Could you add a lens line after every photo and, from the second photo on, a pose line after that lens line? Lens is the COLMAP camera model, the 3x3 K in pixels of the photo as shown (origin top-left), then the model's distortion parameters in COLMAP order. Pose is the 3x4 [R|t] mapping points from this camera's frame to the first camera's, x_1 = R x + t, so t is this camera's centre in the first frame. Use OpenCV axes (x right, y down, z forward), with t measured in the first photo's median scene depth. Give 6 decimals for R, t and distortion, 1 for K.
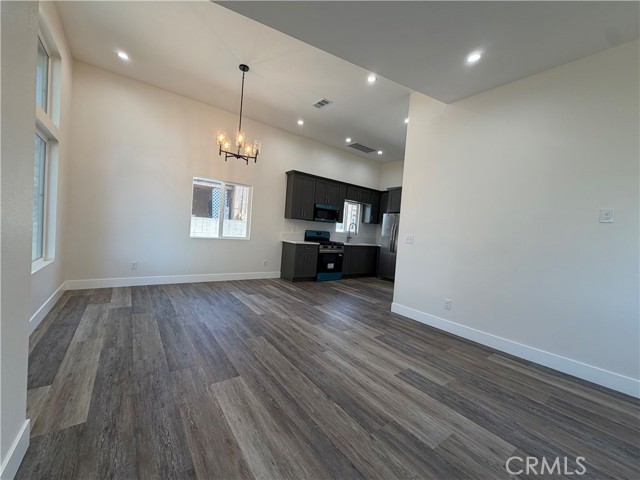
lens RADIAL K [[254.0, 0, 319.4], [0, 254.0, 240.5], [0, 0, 1]] dist [0.003189, -0.001069]
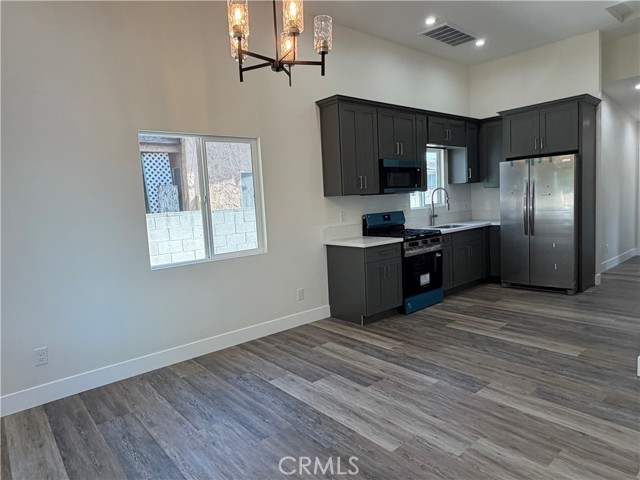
lens RADIAL K [[405.4, 0, 320.4], [0, 405.4, 239.6], [0, 0, 1]] dist [0.004543, -0.000602]
pose [[0.989753, -0.134986, 0.046552, -0.188541], [0.131954, 0.989252, 0.062997, -0.056066], [-0.054556, -0.056208, 0.996927, 0.211940]]
